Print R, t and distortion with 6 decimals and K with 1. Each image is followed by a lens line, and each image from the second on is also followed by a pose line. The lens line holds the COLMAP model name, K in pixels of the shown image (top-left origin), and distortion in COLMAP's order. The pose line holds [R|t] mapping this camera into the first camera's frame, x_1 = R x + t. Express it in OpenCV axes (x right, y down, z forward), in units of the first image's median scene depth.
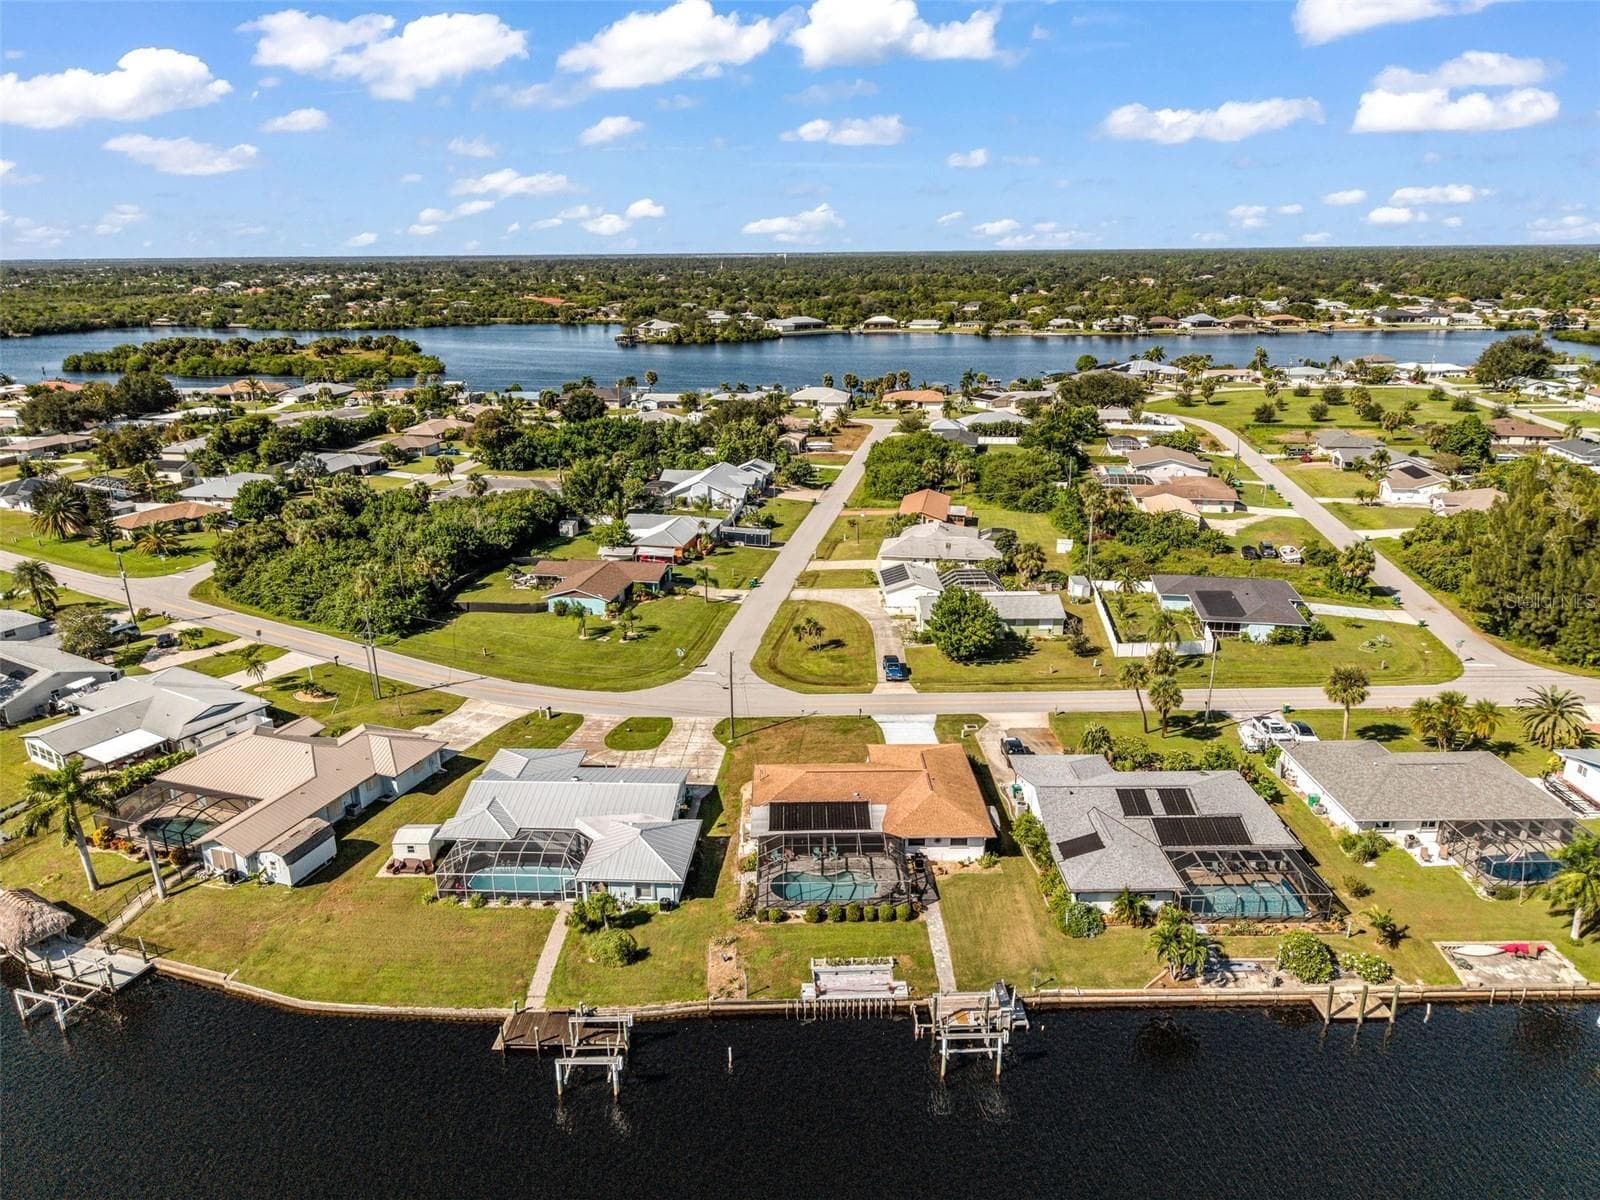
lens RADIAL K [[1068.6, 0, 798.7], [0, 1068.6, 596.9], [0, 0, 1]] dist [0.032800, -0.034688]
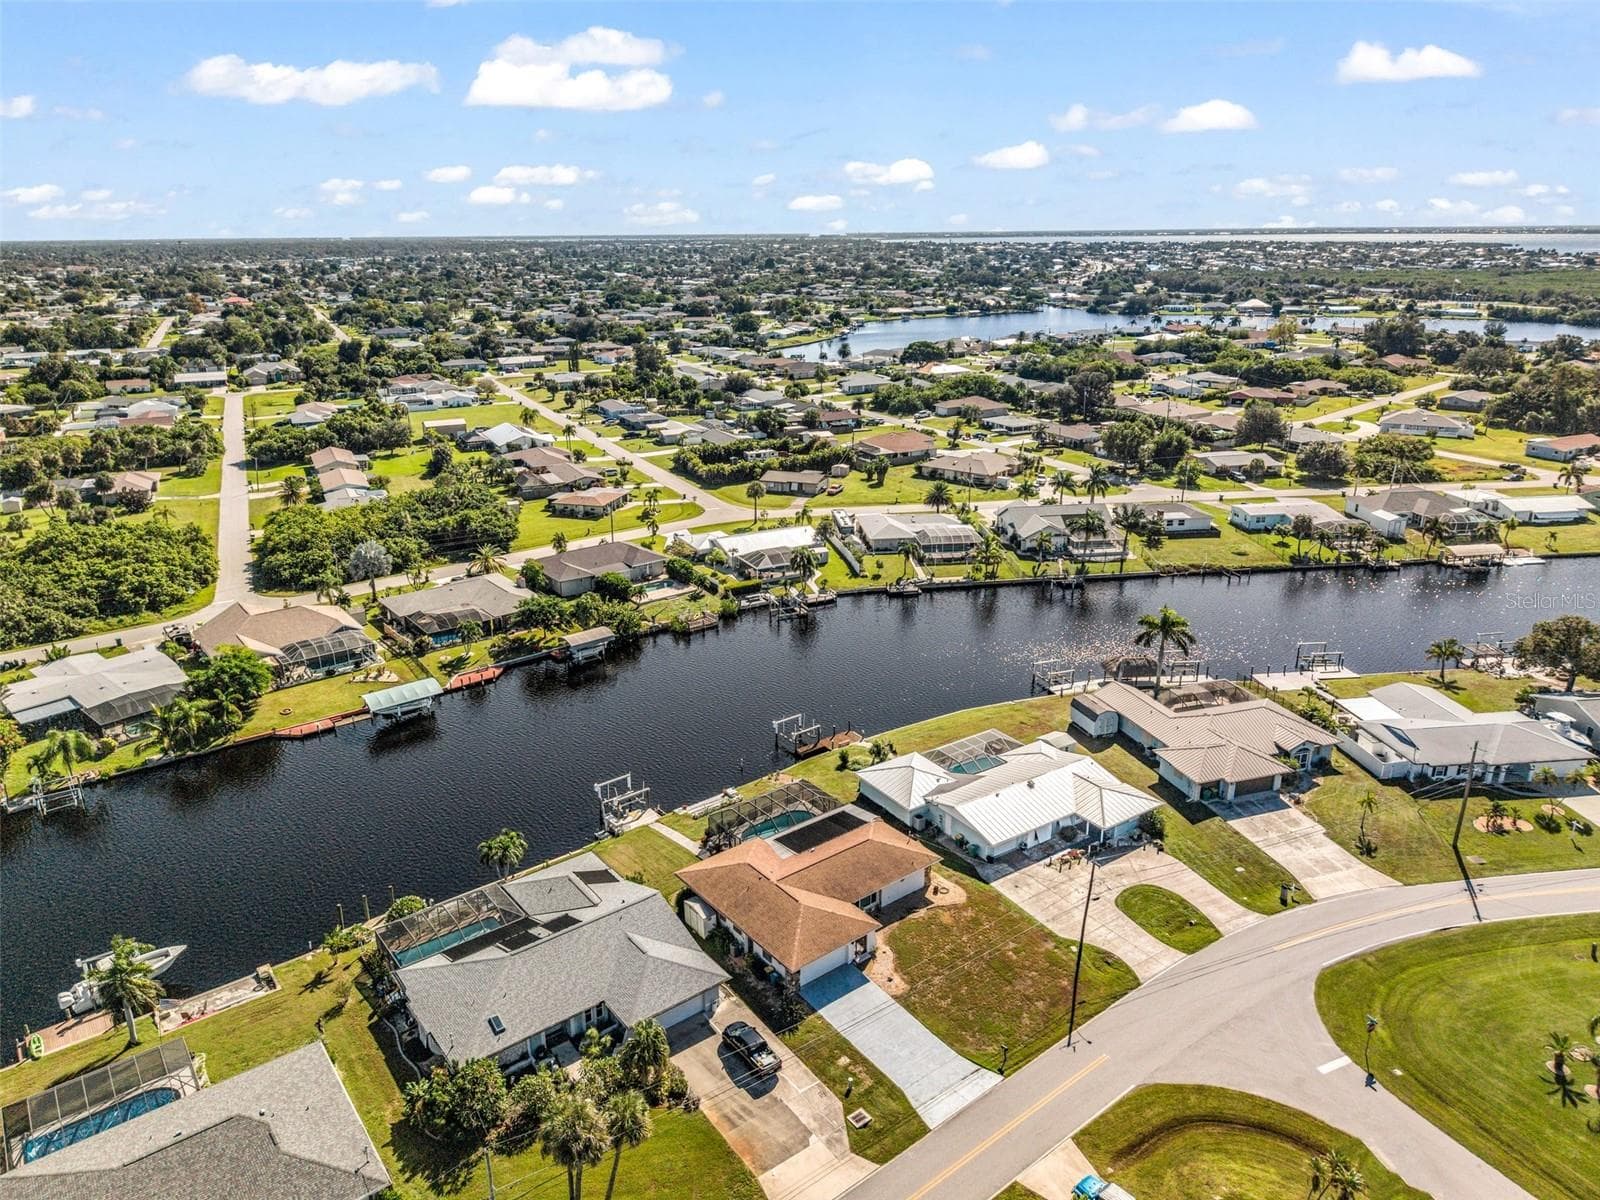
lens RADIAL K [[1071.9, 0, 798.1], [0, 1071.9, 594.6], [0, 0, 1]] dist [0.018599, -0.017010]
pose [[-0.797596, 0.209765, -0.565544, 0.397814], [-0.168486, 0.822790, 0.542797, -0.384824], [0.579183, 0.528219, -0.620912, 0.992393]]
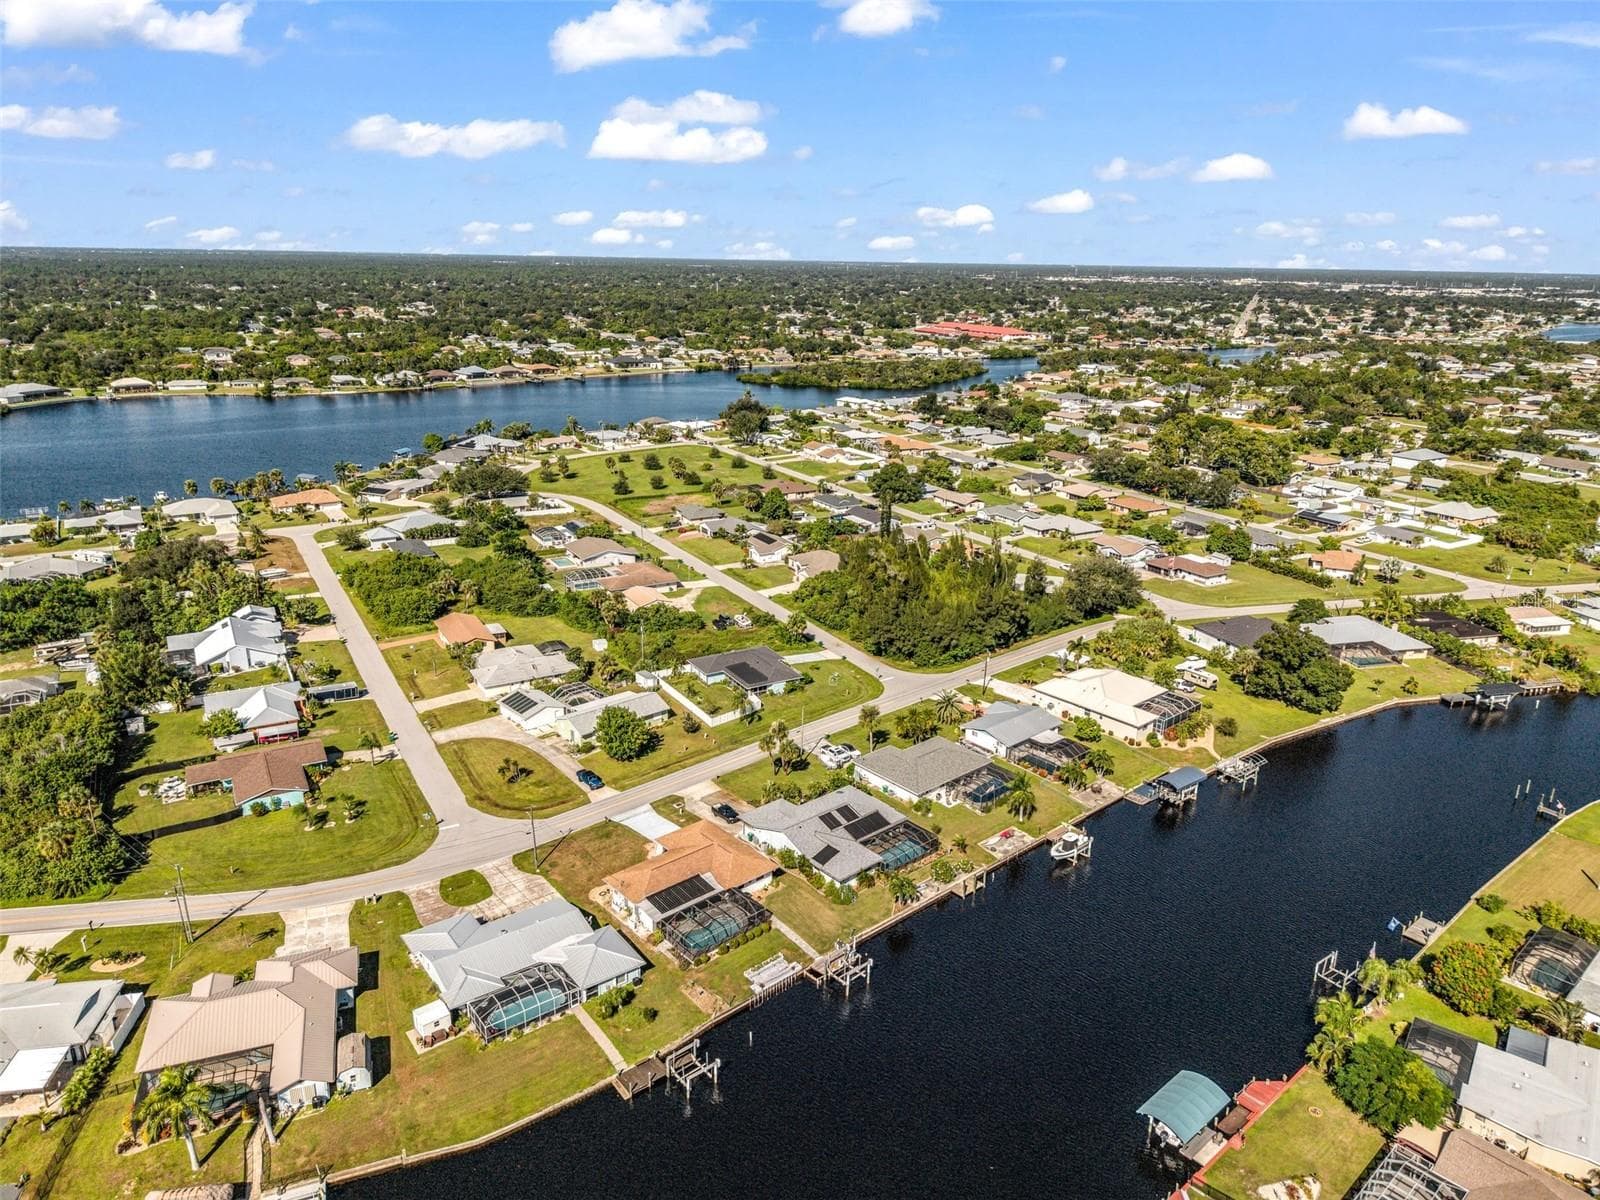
lens RADIAL K [[1068.6, 0, 798.7], [0, 1068.6, 596.9], [0, 0, 1]] dist [0.032800, -0.034688]
pose [[0.758719, -0.175787, 0.627251, -0.483151], [0.177534, 0.982251, 0.060531, -0.180888], [-0.626759, 0.065433, 0.776461, -0.221920]]
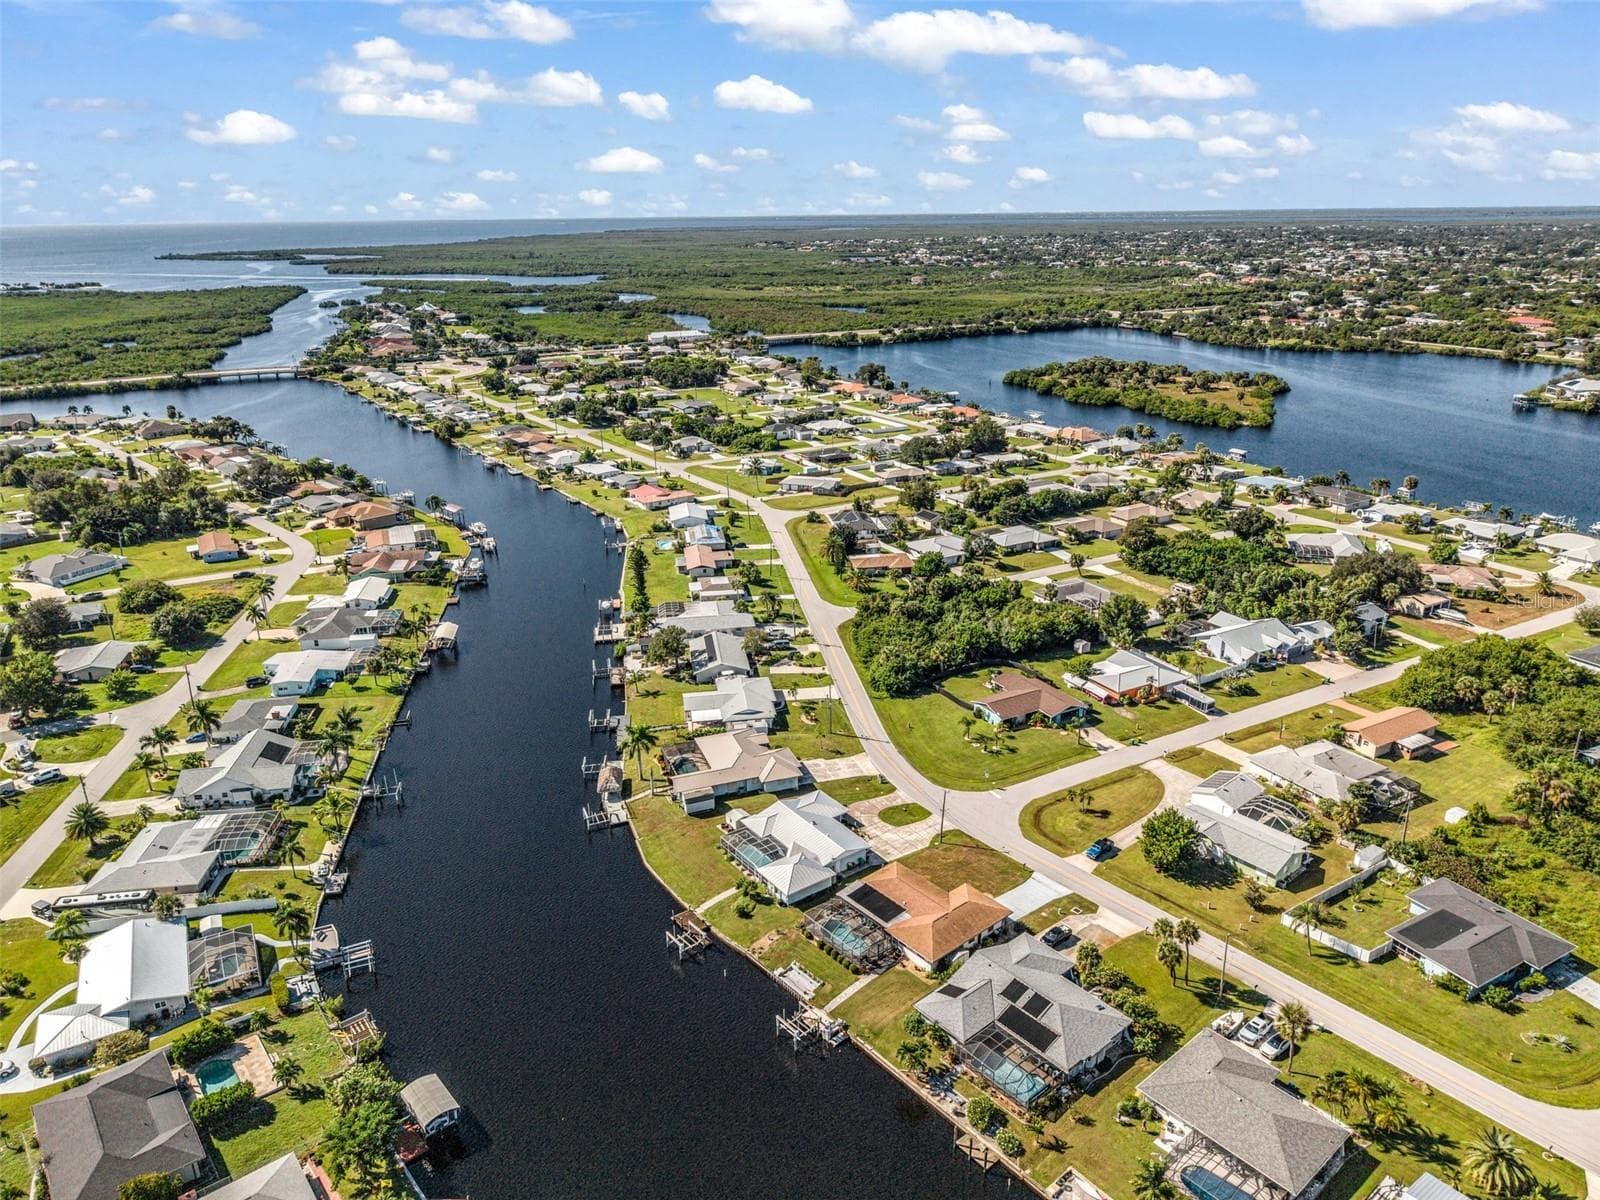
lens RADIAL K [[1068.6, 0, 798.7], [0, 1068.6, 596.9], [0, 0, 1]] dist [0.032800, -0.034688]
pose [[0.629582, 0.264697, -0.730453, 0.694461], [-0.232829, 0.961244, 0.147653, -0.321202], [0.741227, 0.077111, 0.666811, -0.188040]]
